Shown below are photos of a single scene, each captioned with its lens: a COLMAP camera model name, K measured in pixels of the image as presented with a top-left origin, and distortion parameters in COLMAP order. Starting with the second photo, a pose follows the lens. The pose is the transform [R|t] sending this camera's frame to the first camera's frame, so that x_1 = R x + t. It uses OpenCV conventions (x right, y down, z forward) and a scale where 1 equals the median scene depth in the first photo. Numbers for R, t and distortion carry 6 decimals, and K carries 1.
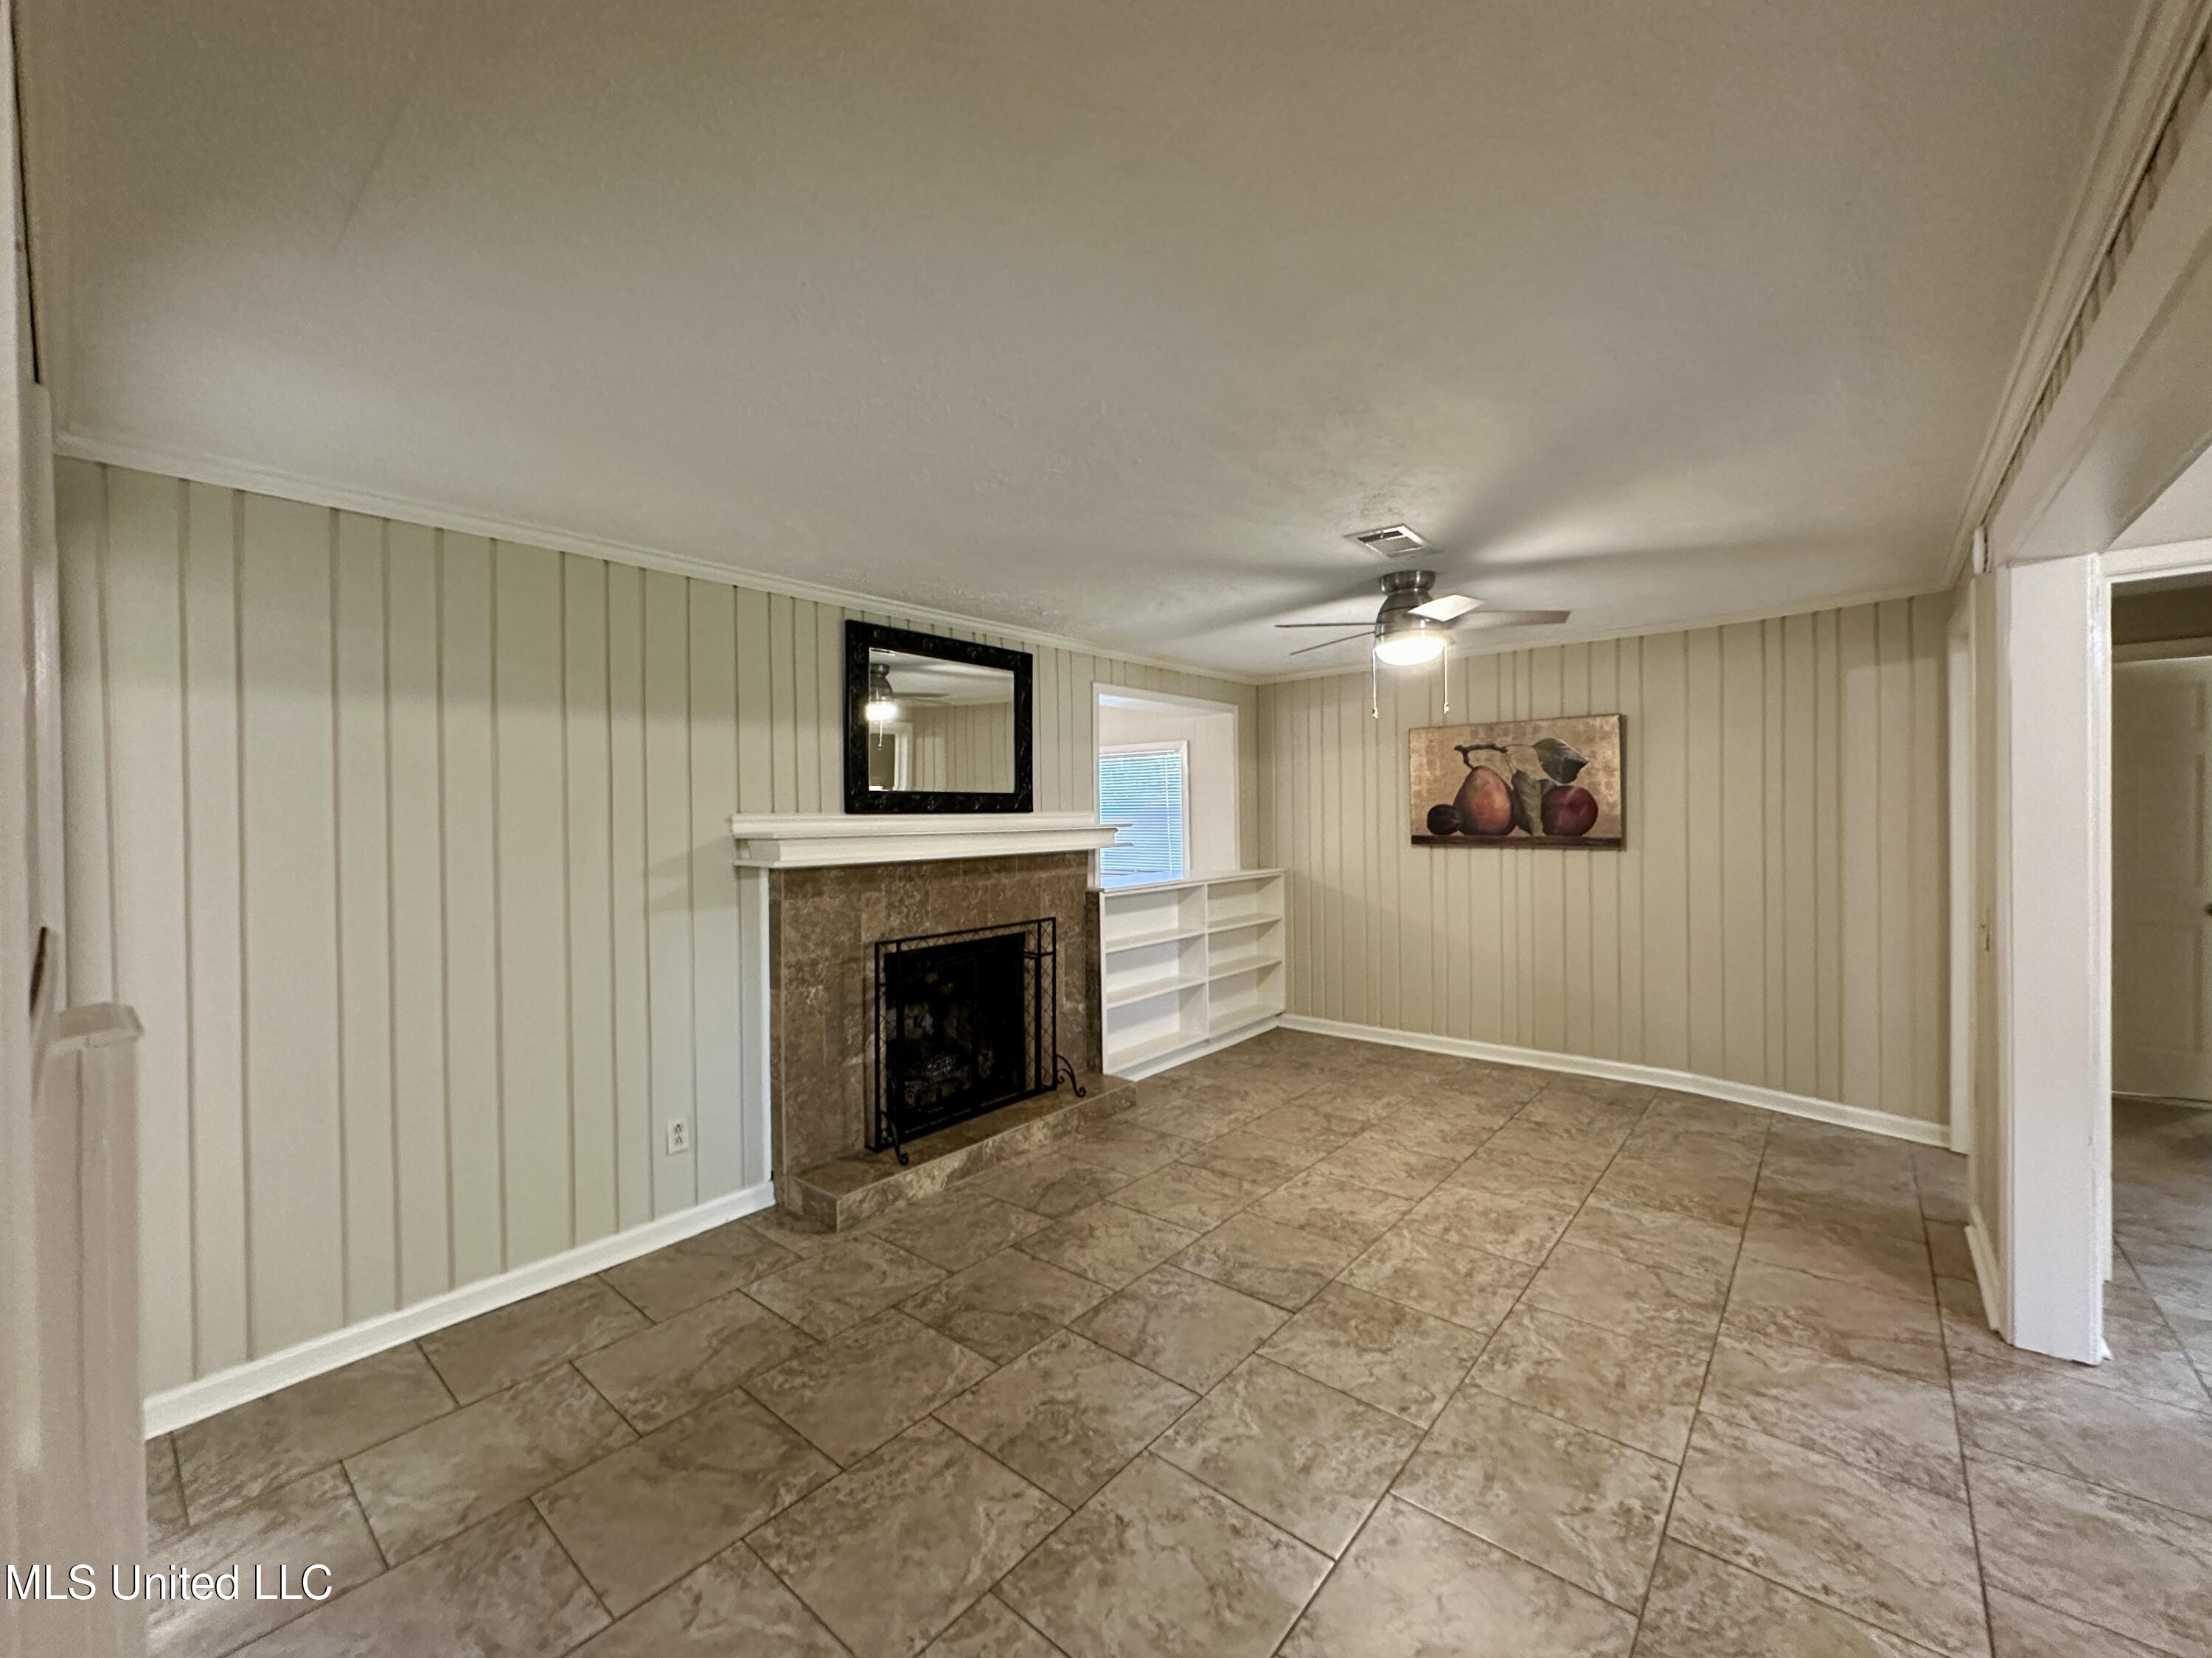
lens RADIAL K [[889.8, 0, 1116.2], [0, 889.8, 814.0], [0, 0, 1]] dist [-0.000219, 0.000294]
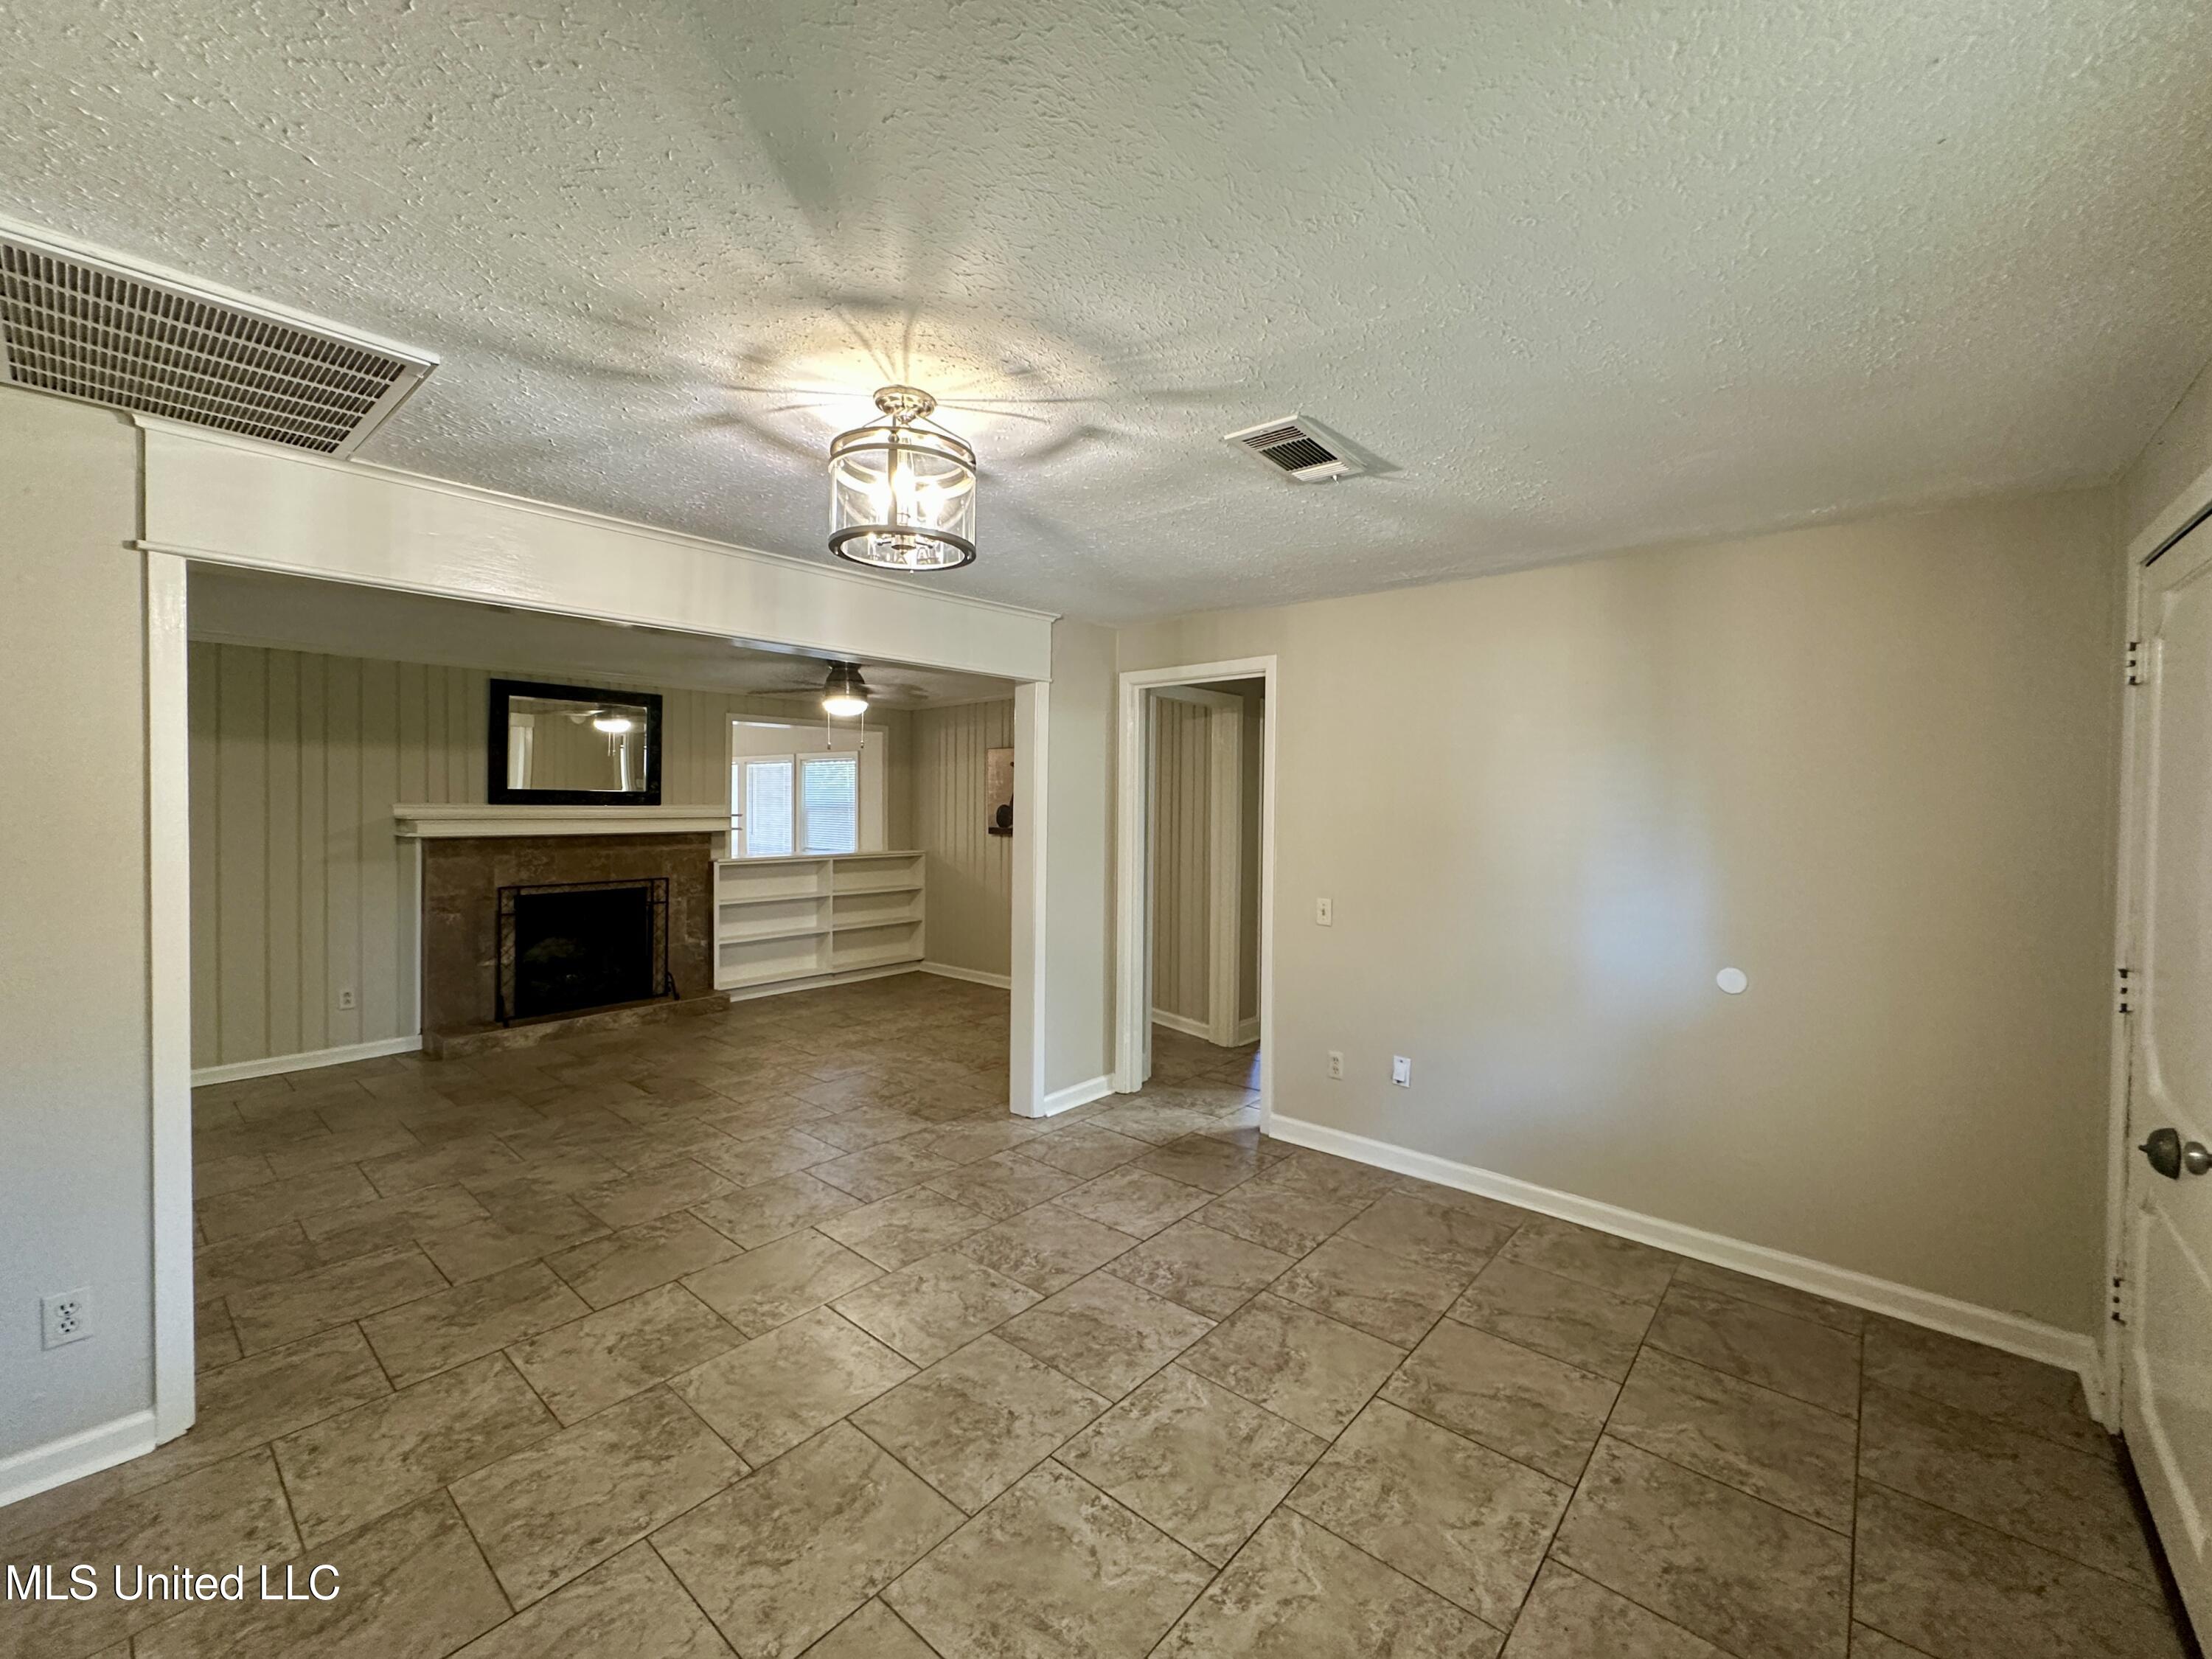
lens RADIAL K [[902.5, 0, 1129.4], [0, 902.5, 804.3], [0, 0, 1]] dist [-0.019604, 0.000279]
pose [[0.999762, 0.021506, 0.003647, 0.791311], [-0.021517, 0.999763, 0.003159, -0.028849], [-0.003578, -0.003237, 0.999988, -0.546646]]
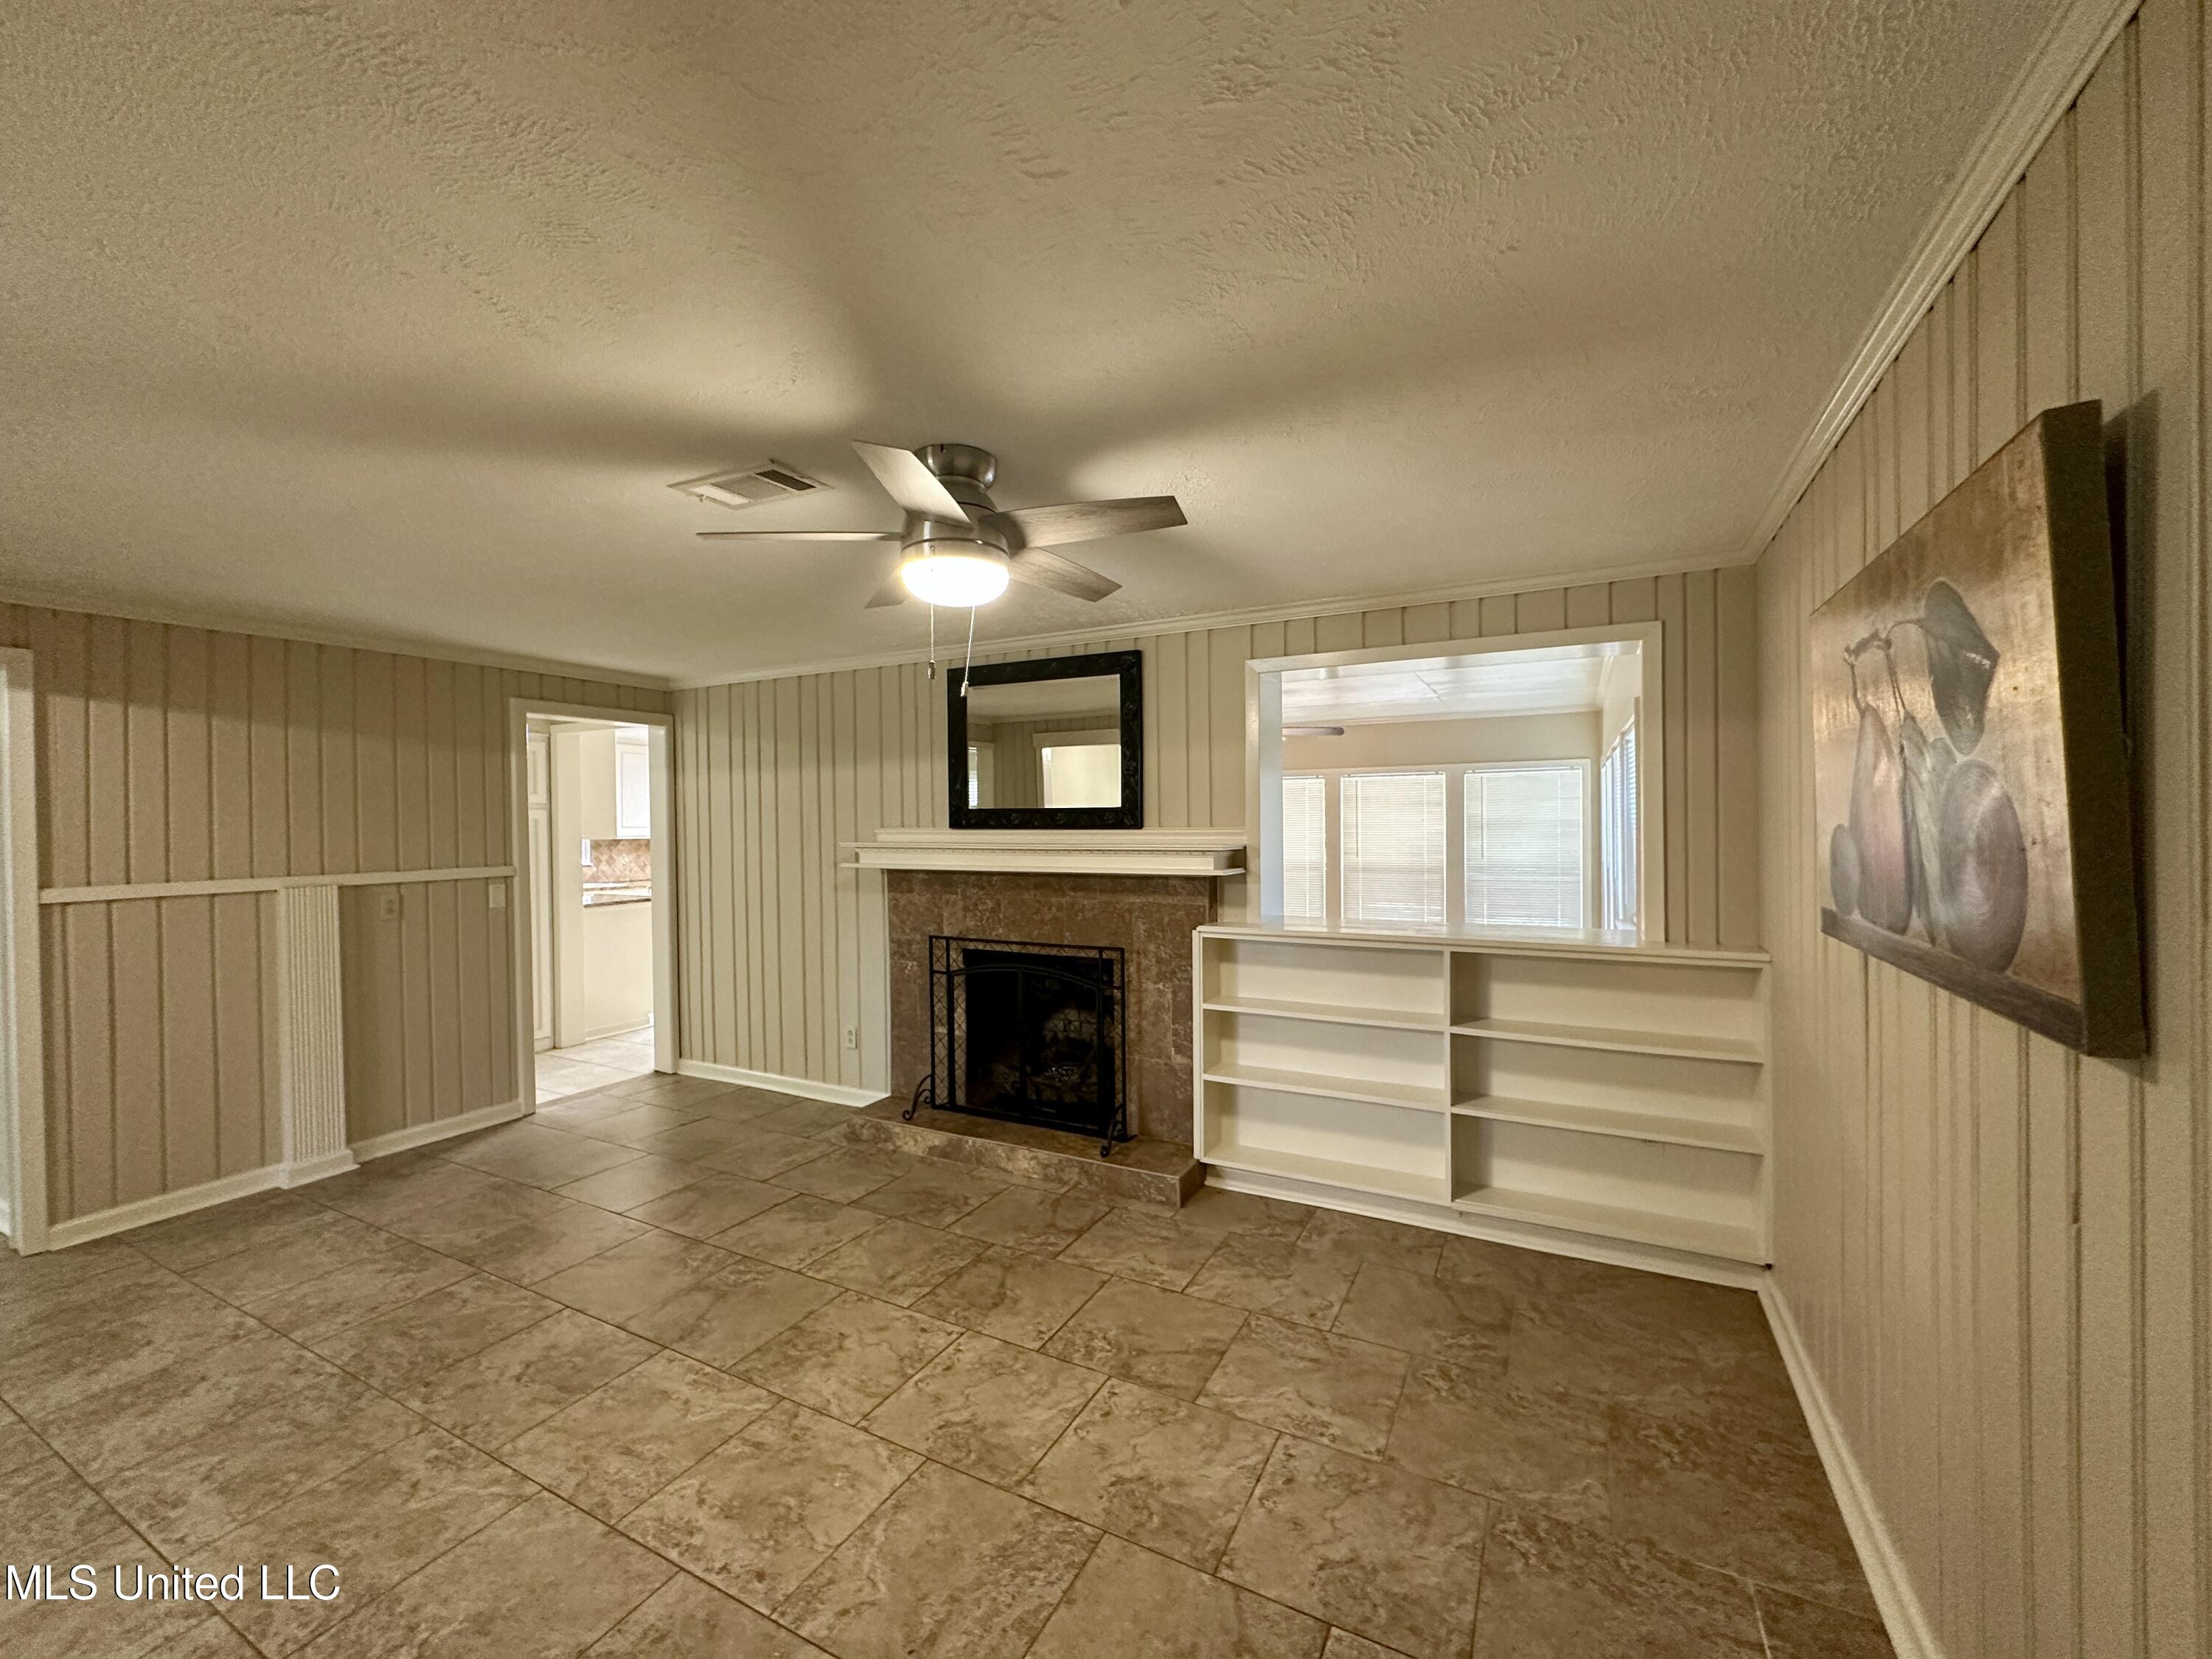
lens RADIAL K [[884.7, 0, 1106.0], [0, 884.7, 829.5], [0, 0, 1]] dist [-0.003992, 0.000578]
pose [[0.209422, 0.019363, -0.977634, 0.913522], [0.003539, 0.999782, 0.020560, -0.022918], [0.977819, -0.007765, 0.209308, 0.939372]]
